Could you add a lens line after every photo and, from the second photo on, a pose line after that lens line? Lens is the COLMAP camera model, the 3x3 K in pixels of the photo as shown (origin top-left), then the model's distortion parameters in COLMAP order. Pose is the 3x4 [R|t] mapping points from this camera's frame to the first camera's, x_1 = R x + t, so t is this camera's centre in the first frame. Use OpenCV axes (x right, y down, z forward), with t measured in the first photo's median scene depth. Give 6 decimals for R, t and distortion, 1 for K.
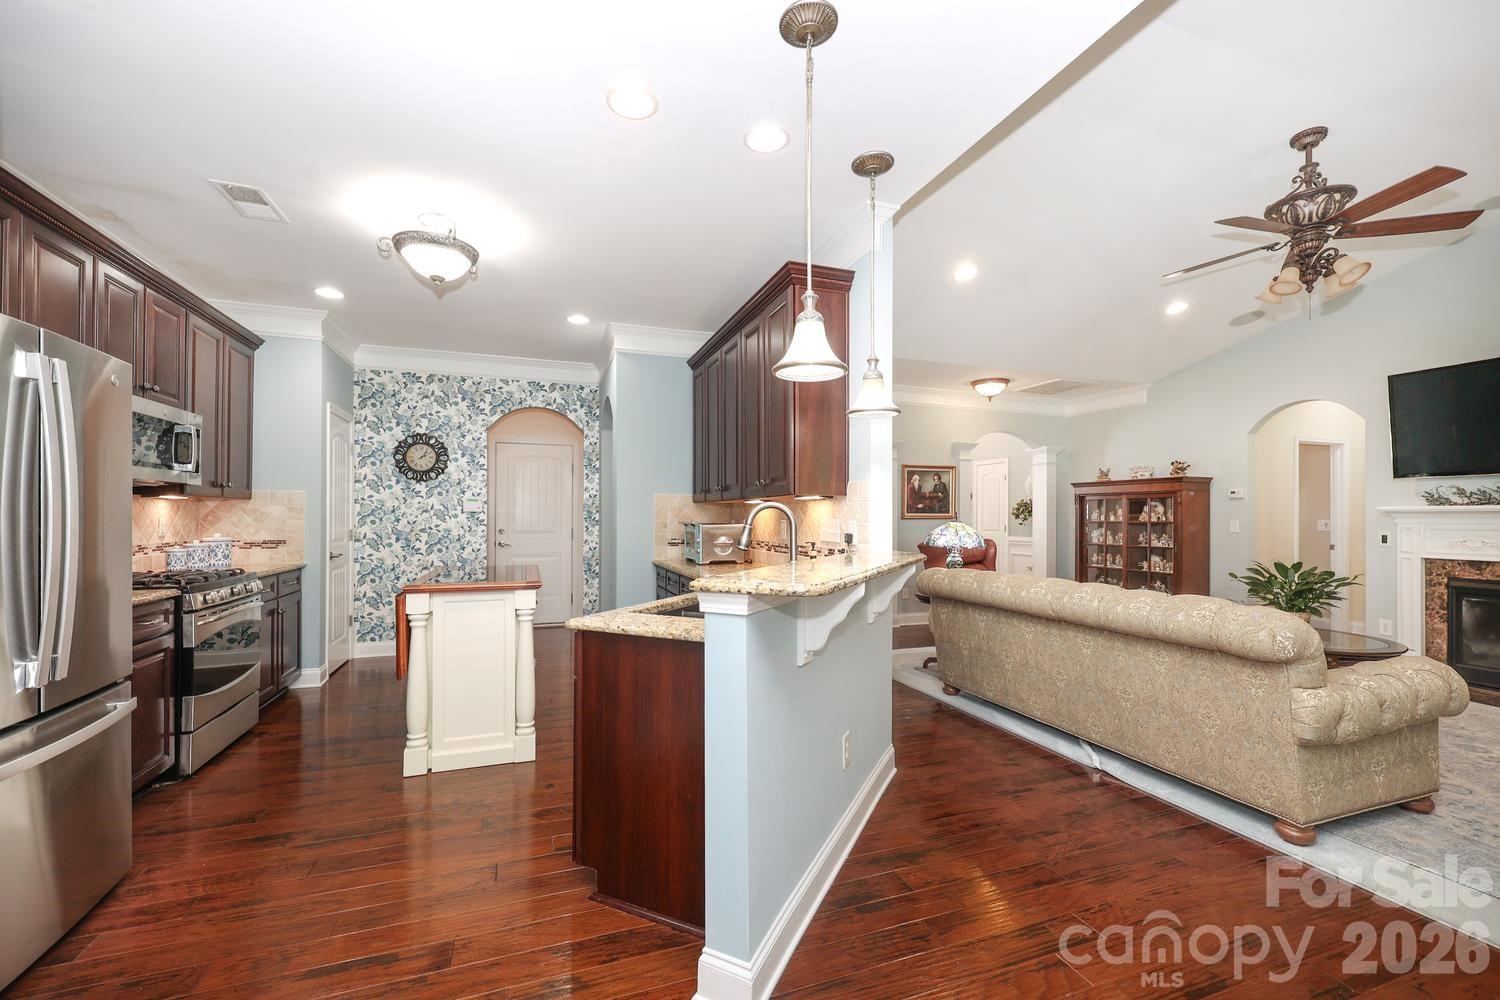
lens RADIAL K [[617.8, 0, 757.0], [0, 617.8, 515.3], [0, 0, 1]] dist [-0.000043, -0.000043]
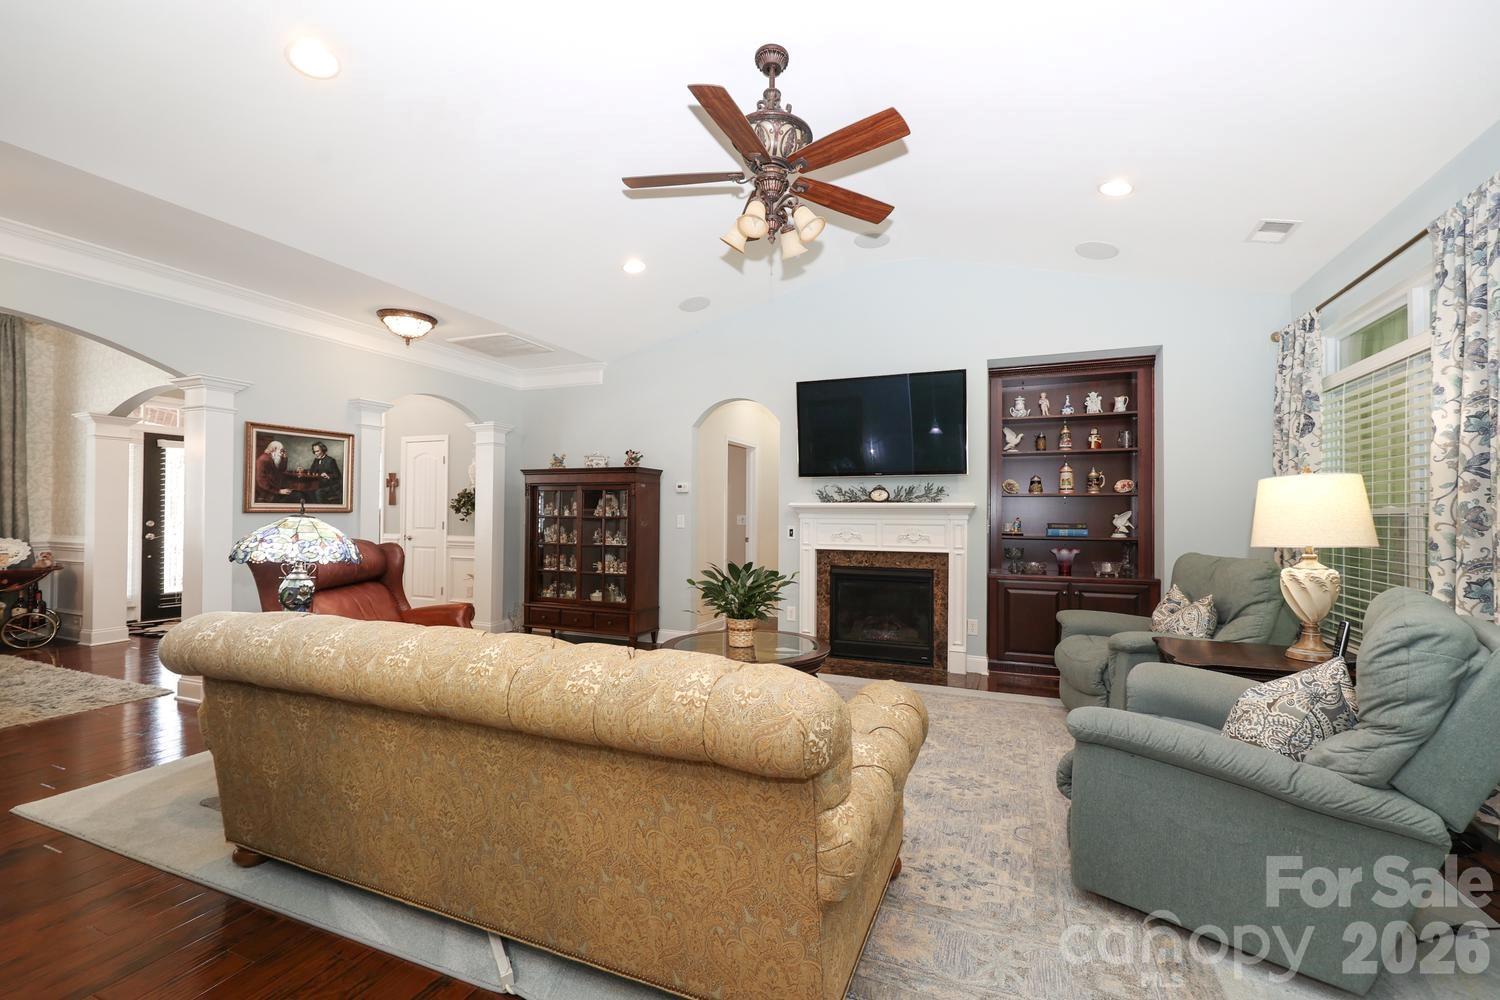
lens RADIAL K [[613.7, 0, 750.4], [0, 613.7, 504.5], [0, 0, 1]] dist [0.002190, 0.000469]
pose [[0.698036, 0.014429, 0.715917, 0.203700], [-0.007035, 0.999887, -0.013294, 0.003937], [-0.716028, 0.004243, 0.698059, 0.317005]]
